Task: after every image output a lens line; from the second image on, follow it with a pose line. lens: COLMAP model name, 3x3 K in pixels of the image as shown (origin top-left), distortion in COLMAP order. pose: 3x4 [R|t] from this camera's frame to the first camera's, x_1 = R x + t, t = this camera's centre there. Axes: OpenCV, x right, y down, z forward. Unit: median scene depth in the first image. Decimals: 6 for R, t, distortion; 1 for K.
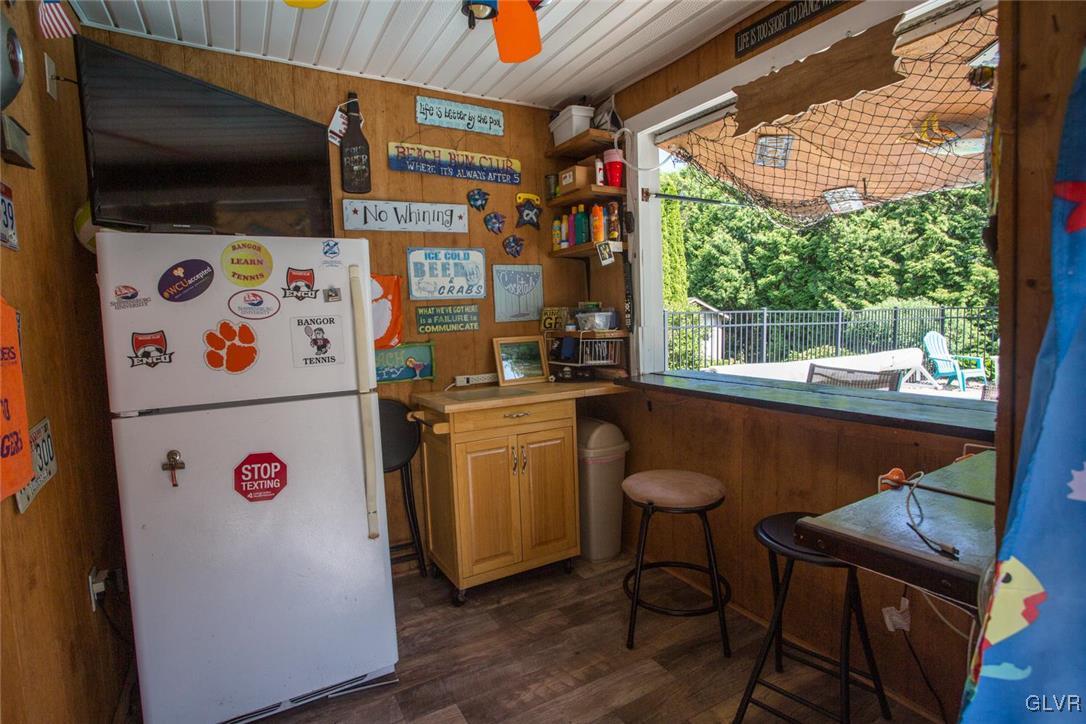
lens RADIAL K [[532.6, 0, 540.2], [0, 532.6, 359.4], [0, 0, 1]] dist [-0.058487, 0.018724]
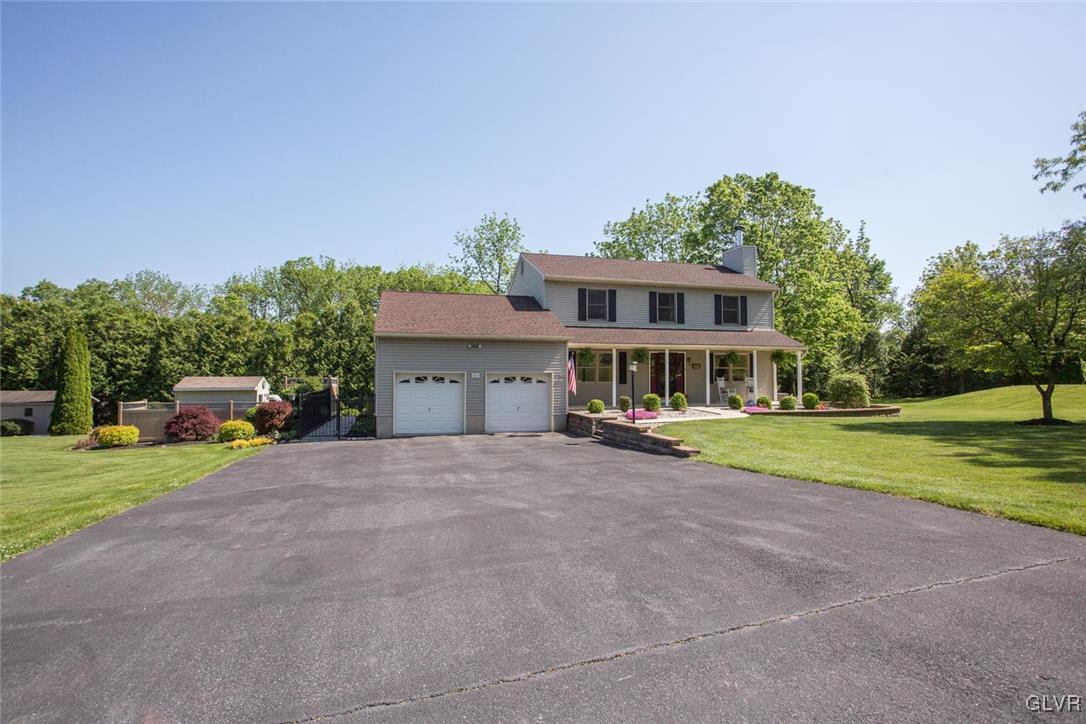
lens RADIAL K [[532.6, 0, 542.9], [0, 532.6, 368.9], [0, 0, 1]] dist [-0.058487, 0.018724]
pose [[0.270039, 0.044355, 0.961827, -1.057820], [0.072475, 0.995168, -0.066240, 0.048818], [-0.960118, 0.087596, 0.265520, -1.093555]]
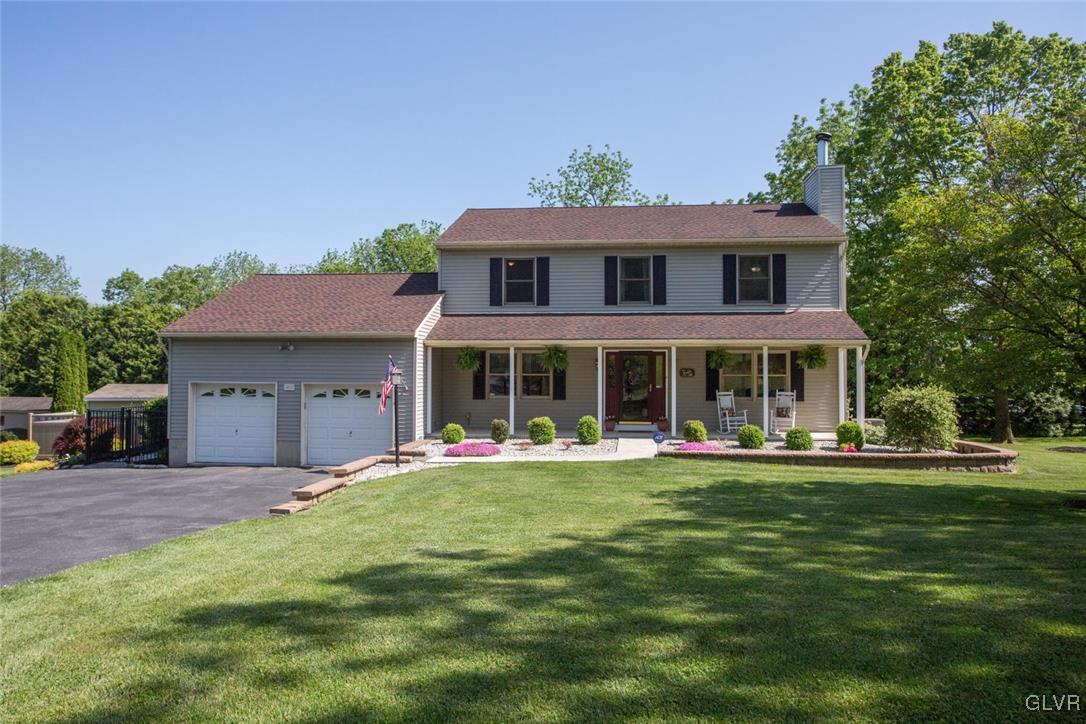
lens RADIAL K [[769.8, 0, 541.7], [0, 769.8, 360.1], [0, 0, 1]] dist [-0.033229, 0.034680]
pose [[0.596092, 0.051695, 0.801250, -0.794107], [0.045697, 0.994123, -0.098136, 0.067530], [-0.801615, 0.095112, 0.590226, -1.580142]]
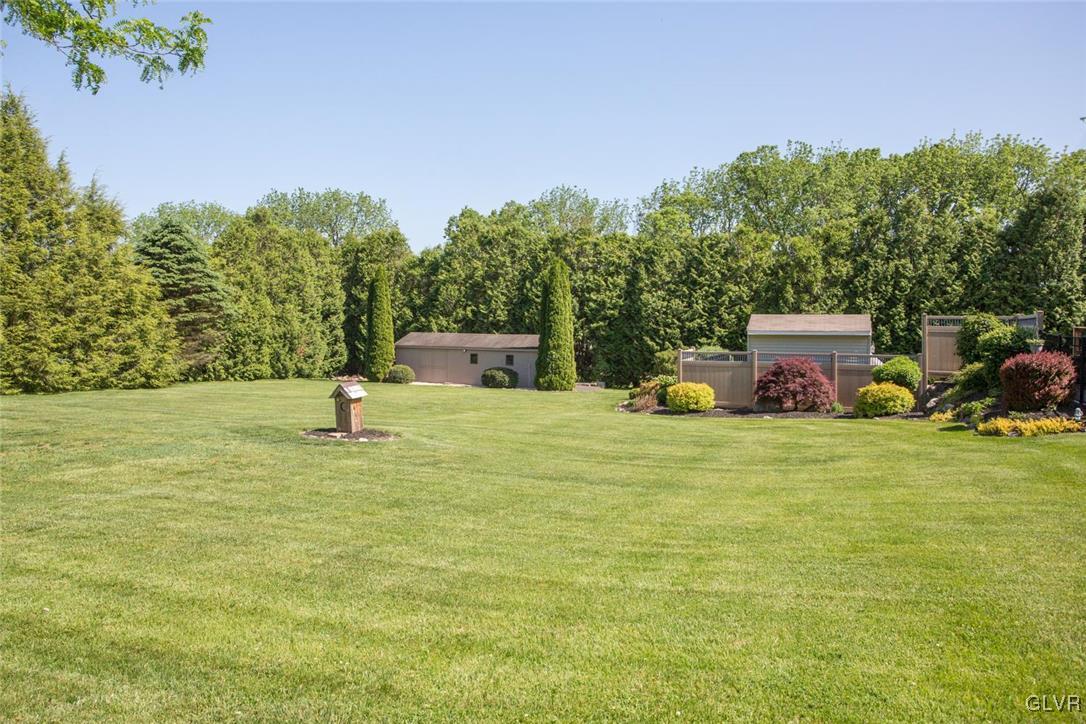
lens RADIAL K [[769.8, 0, 536.5], [0, 769.8, 366.2], [0, 0, 1]] dist [-0.033229, 0.034680]
pose [[0.778159, 0.002155, 0.628063, -1.141301], [0.020553, 0.999371, -0.028894, 0.034386], [-0.627731, 0.035393, 0.777625, -0.652147]]
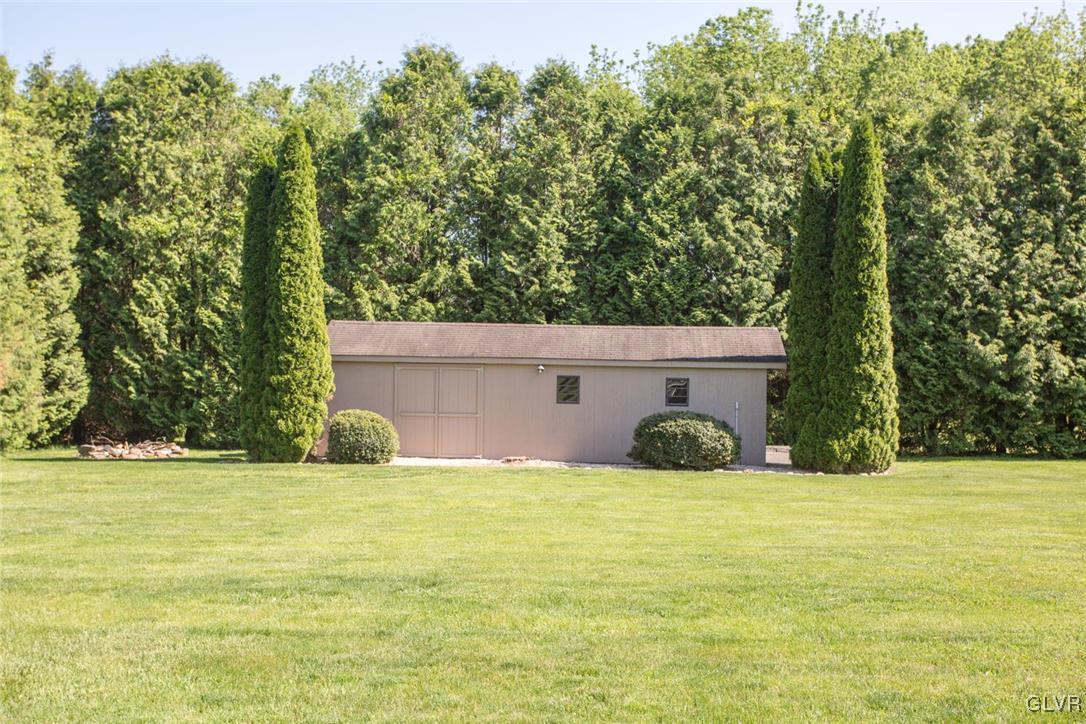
lens RADIAL K [[1156.0, 0, 534.8], [0, 1156.0, 358.2], [0, 0, 1]] dist [0.065538, 0.000000]
pose [[0.500688, 0.023289, 0.865314, -0.974059], [0.045129, 0.997576, -0.052961, -0.025151], [-0.864451, 0.065568, 0.498424, 0.606859]]
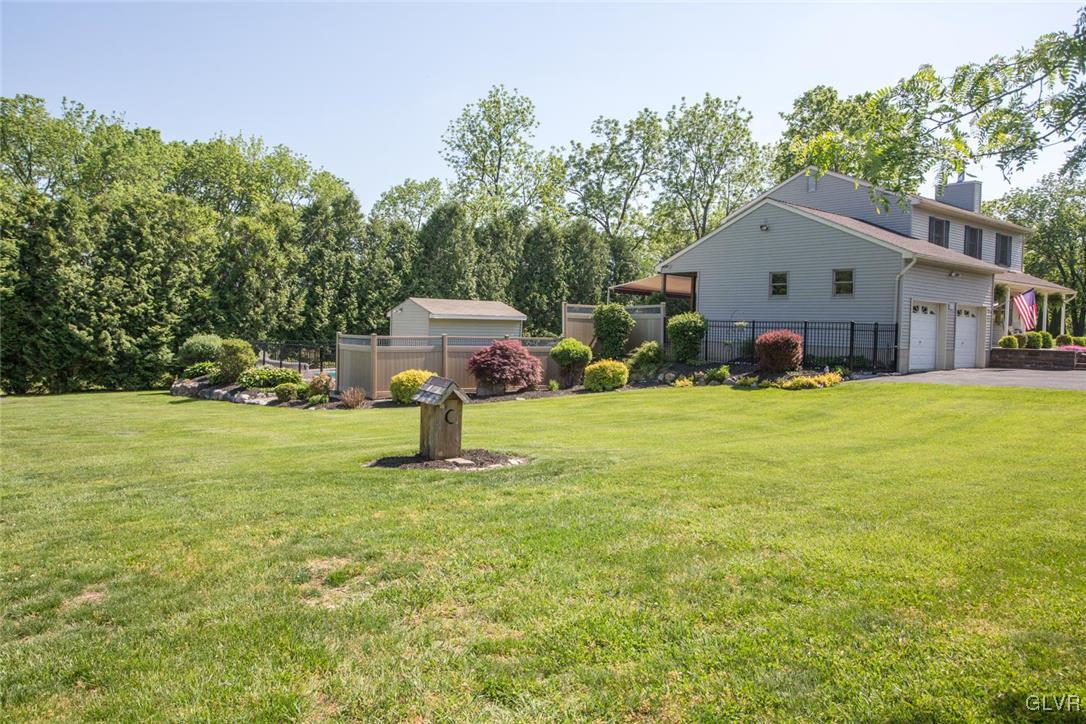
lens RADIAL K [[769.8, 0, 543.8], [0, 769.8, 350.7], [0, 0, 1]] dist [-0.033229, 0.034680]
pose [[-0.165605, 0.002565, 0.986189, -1.308450], [0.067749, 0.997664, 0.008782, 0.005995], [-0.983862, 0.068268, -0.165392, 0.126147]]
